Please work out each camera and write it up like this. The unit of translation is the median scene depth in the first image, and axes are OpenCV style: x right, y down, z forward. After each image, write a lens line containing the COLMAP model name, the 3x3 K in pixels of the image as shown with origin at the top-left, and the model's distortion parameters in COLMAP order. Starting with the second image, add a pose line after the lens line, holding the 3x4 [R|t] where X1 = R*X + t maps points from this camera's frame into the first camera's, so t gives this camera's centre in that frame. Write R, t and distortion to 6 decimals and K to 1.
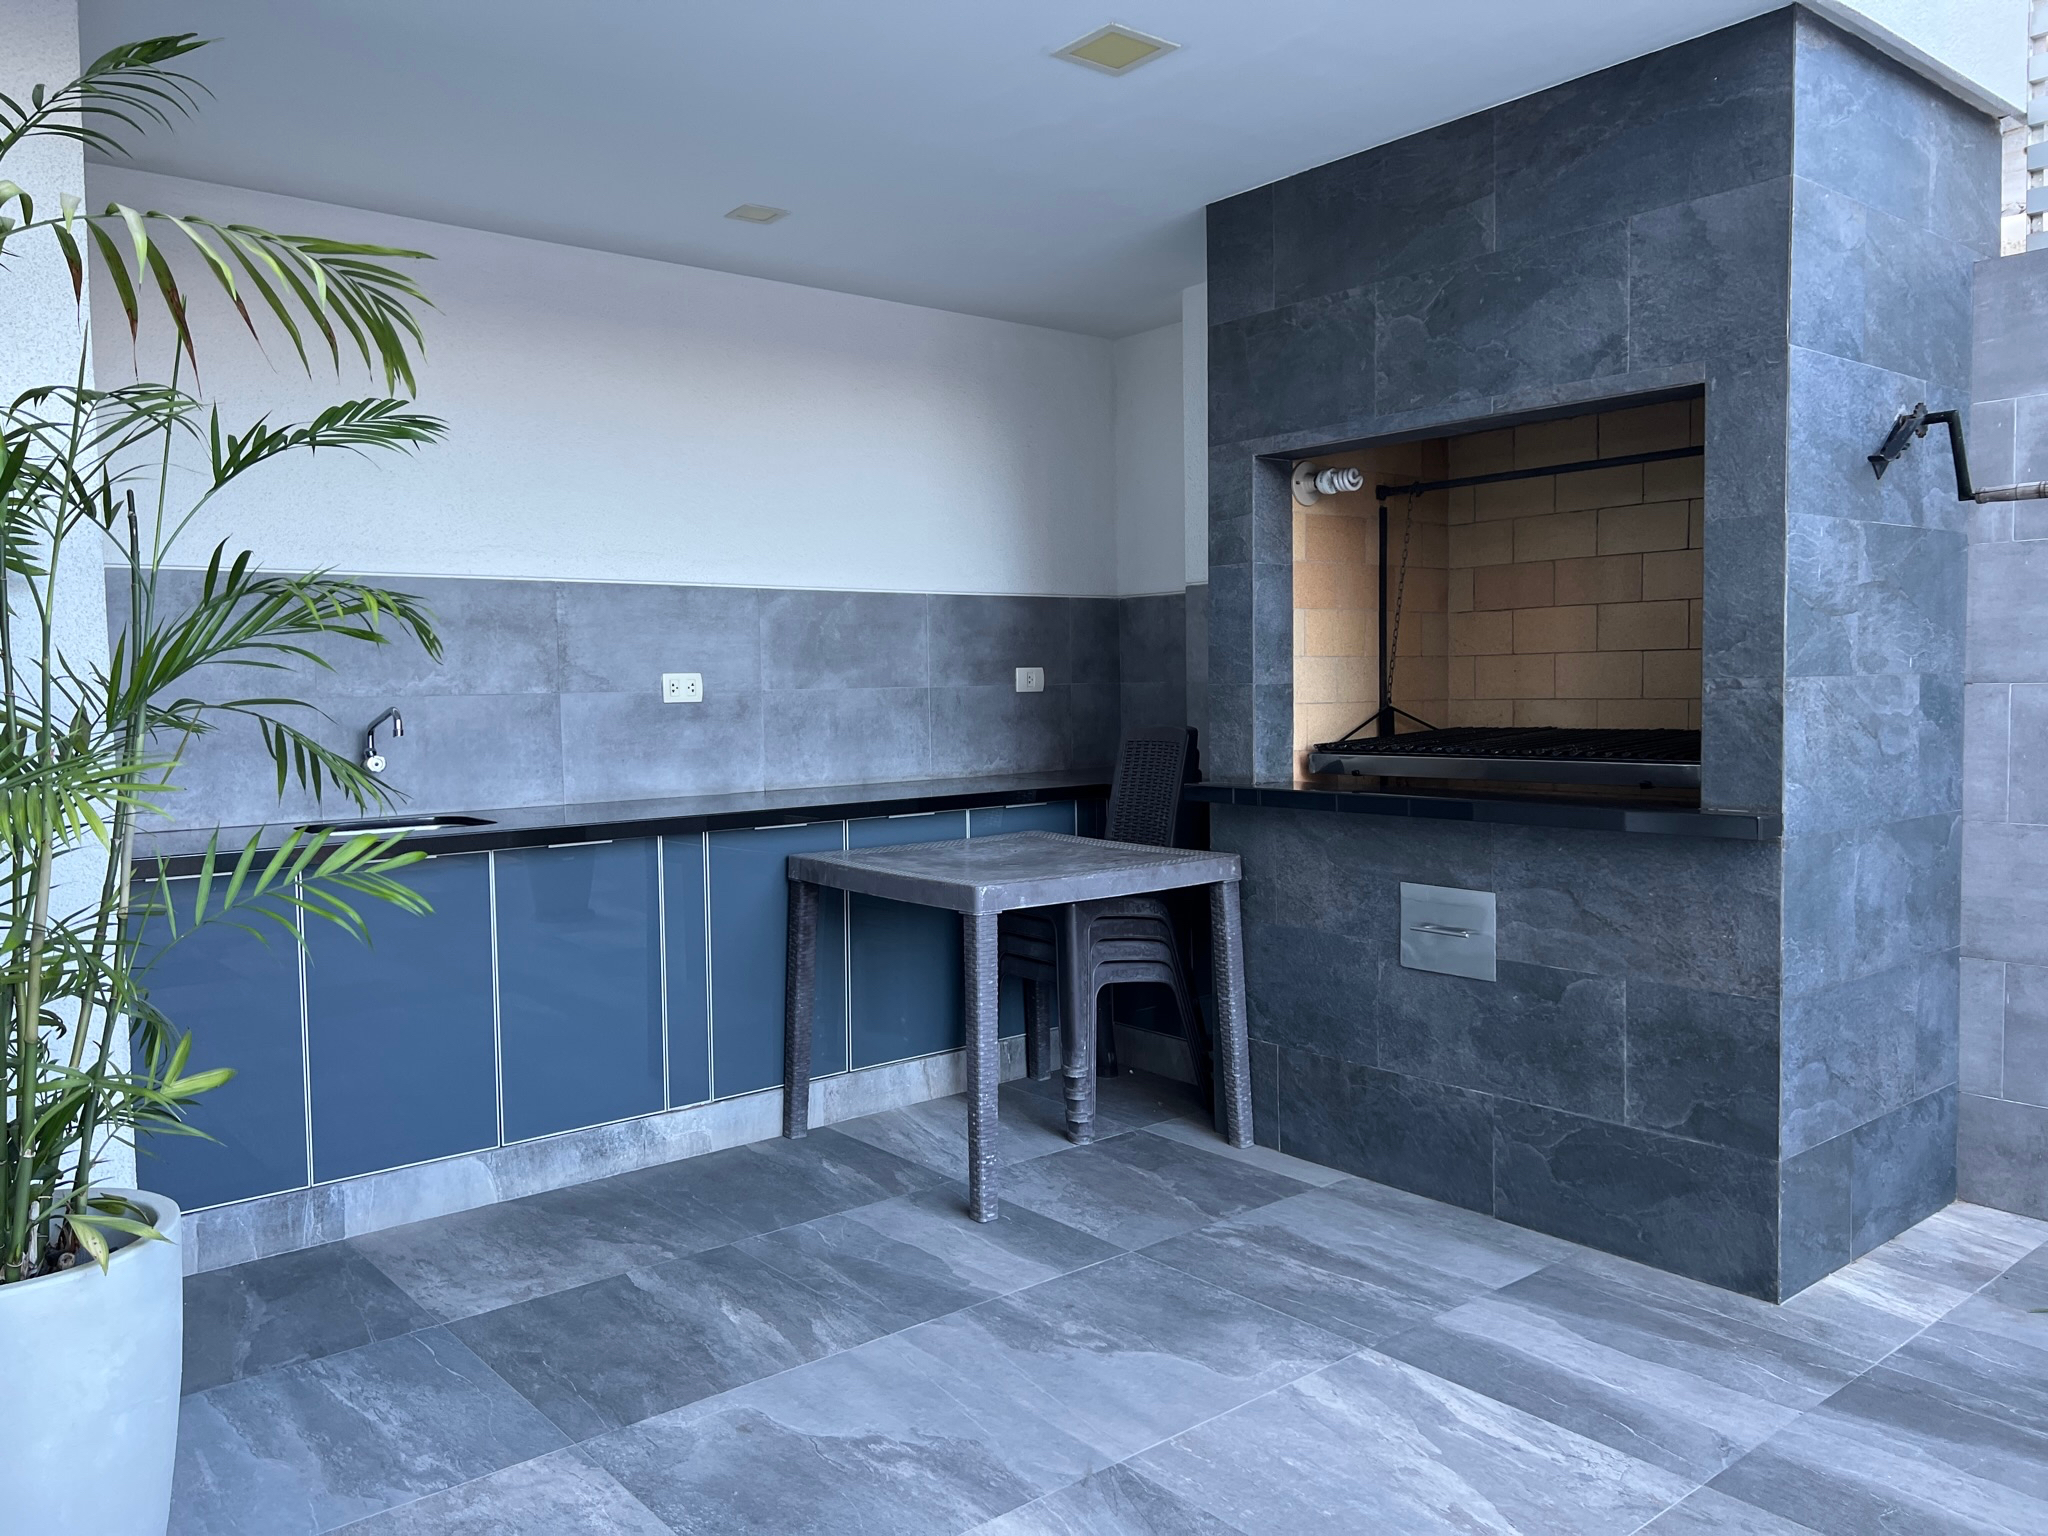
lens RADIAL K [[1536.7, 0, 1024.0], [0, 1536.7, 768.0], [0, 0, 1]] dist [0.003837, 0.002664]
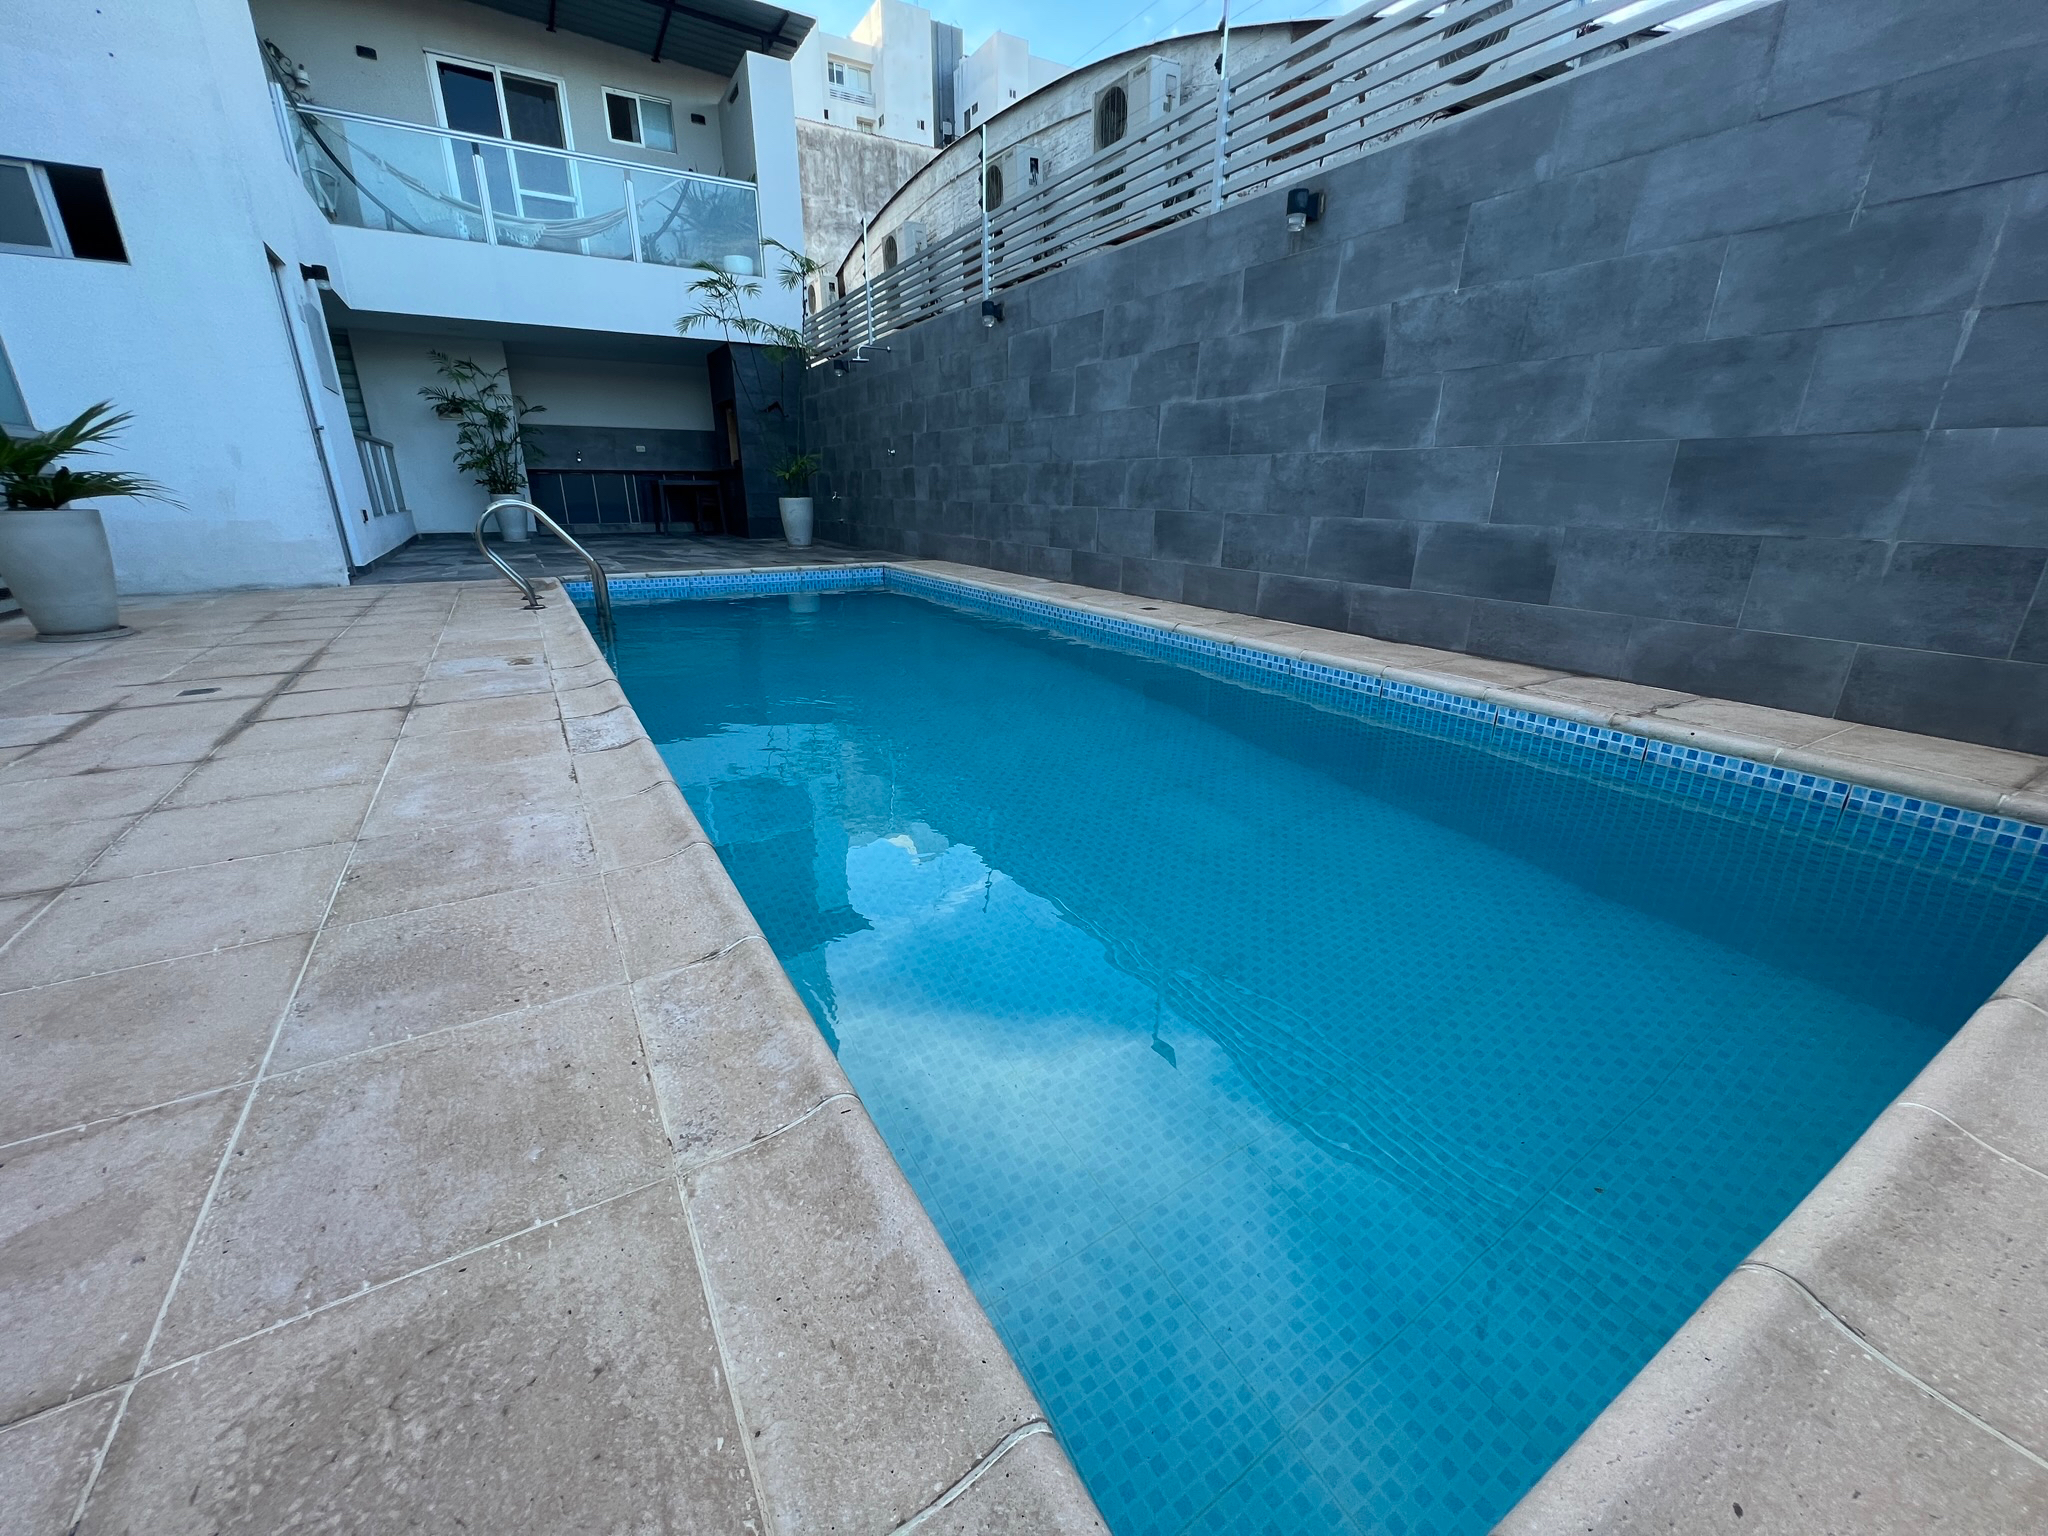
lens RADIAL K [[822.3, 0, 1024.0], [0, 822.3, 768.0], [0, 0, 1]] dist [-0.000791, -0.000039]
pose [[0.988788, 0.063484, -0.135162, 1.665724], [-0.024606, 0.962026, 0.271848, 0.220046], [0.147287, -0.265474, 0.952801, -1.946420]]
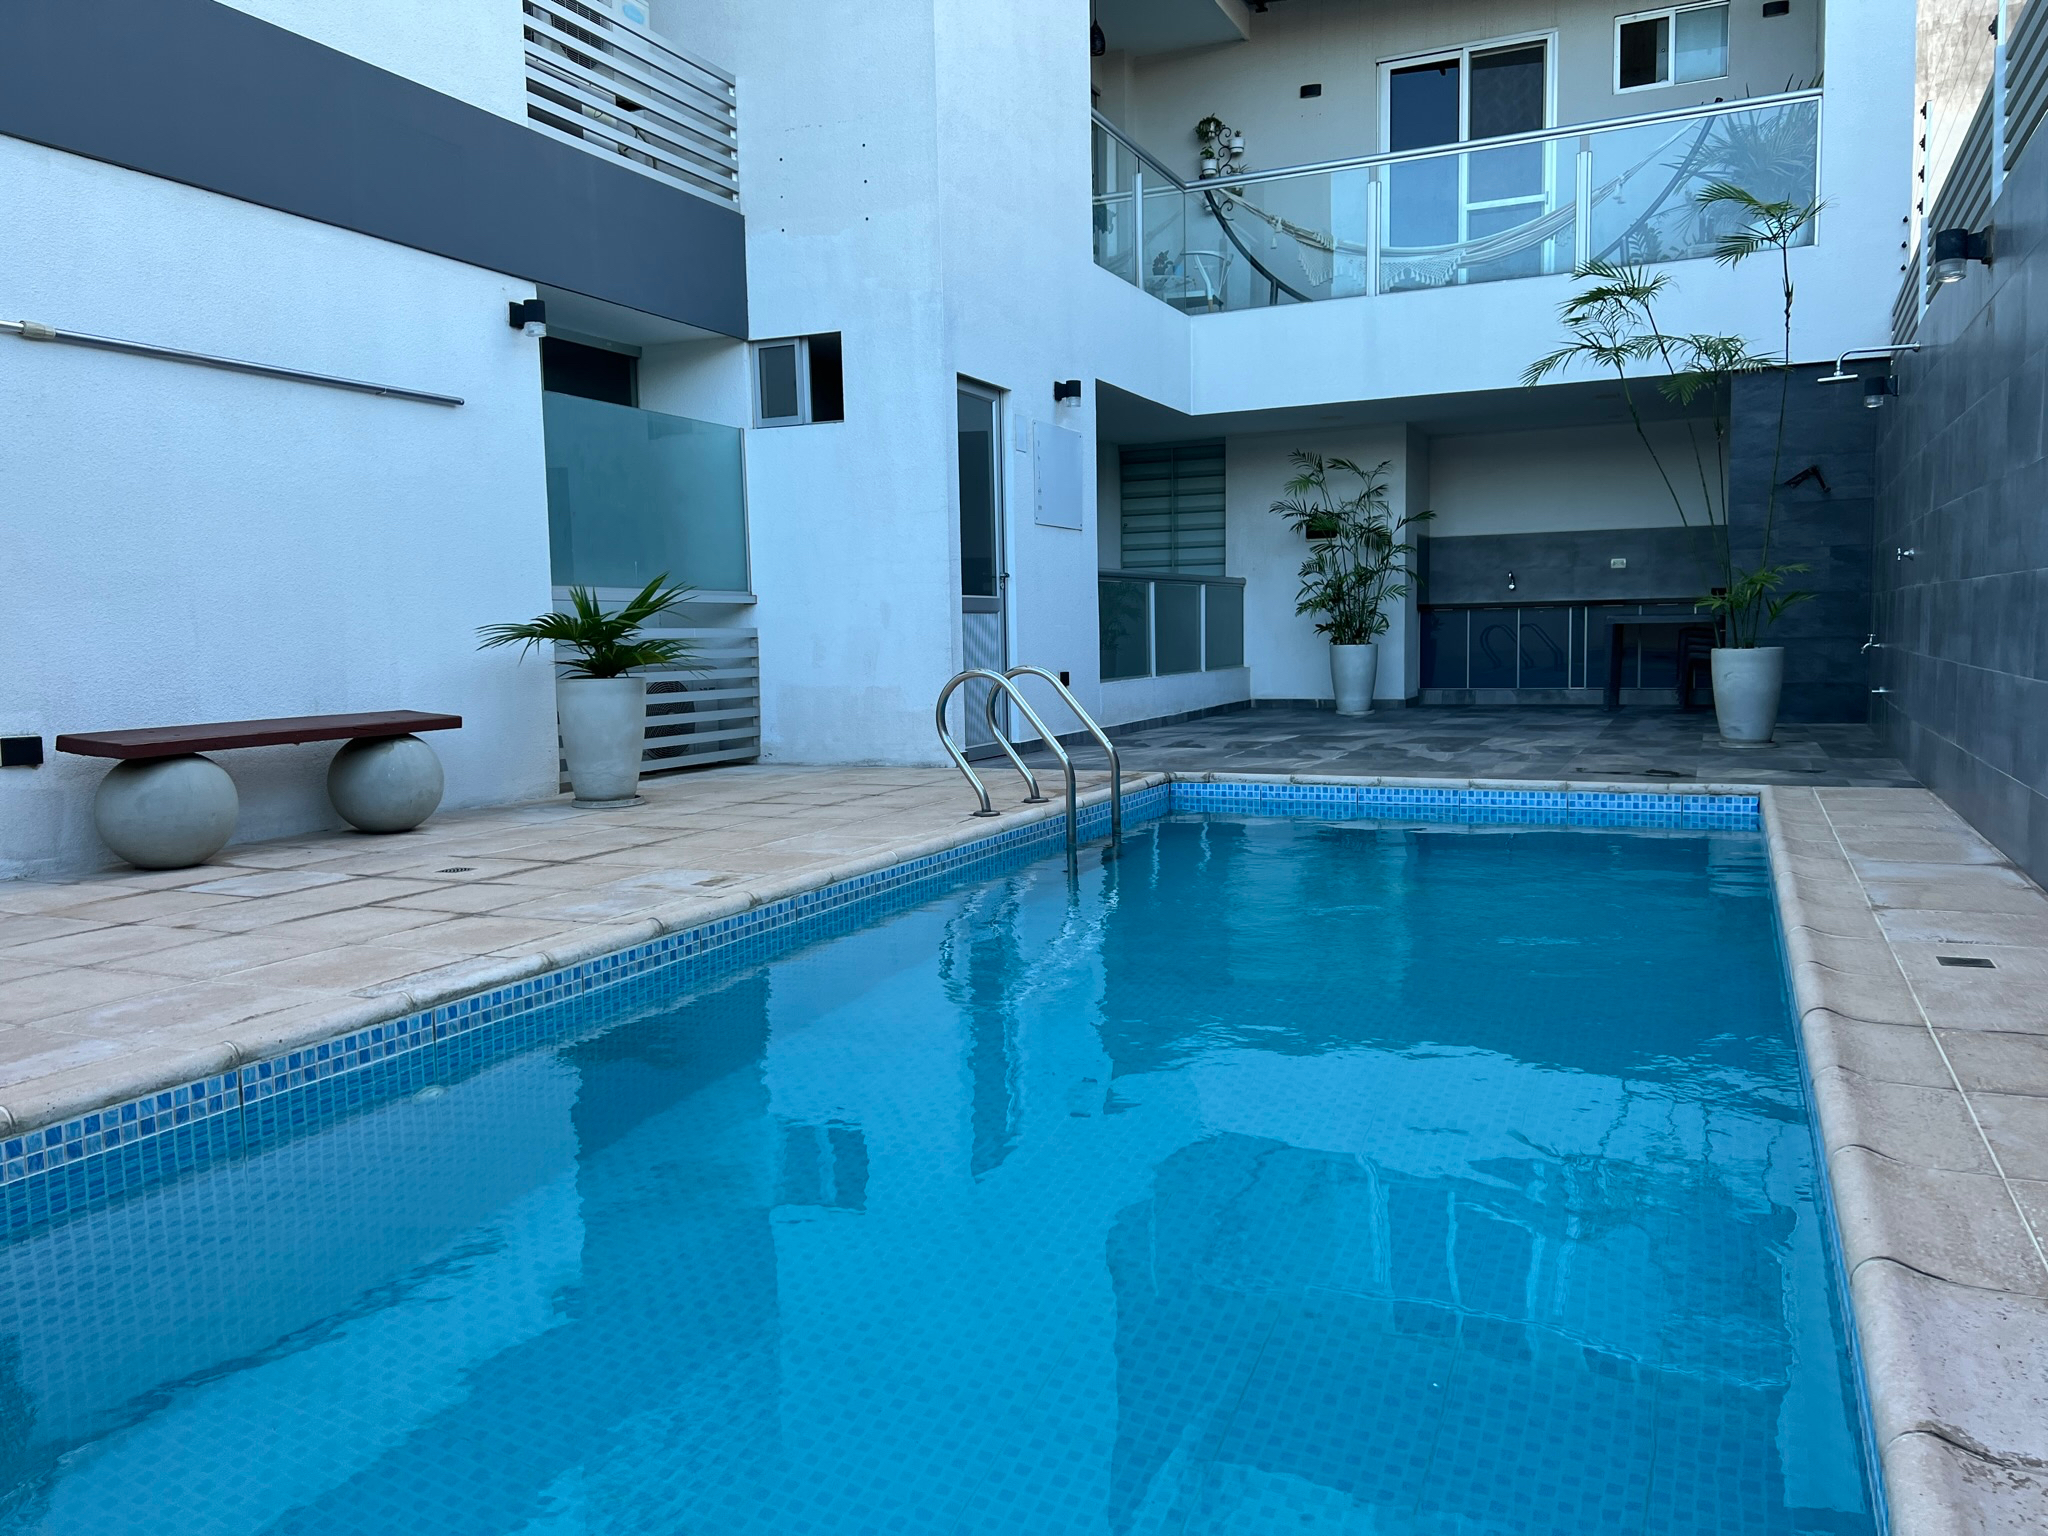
lens RADIAL K [[1536.7, 0, 1024.0], [0, 1536.7, 768.0], [0, 0, 1]] dist [0.003837, 0.002664]
pose [[0.439339, 0.084662, -0.894323, 2.173769], [-0.035586, 0.996408, 0.076844, 0.170841], [0.897616, -0.001936, 0.440774, -1.501441]]
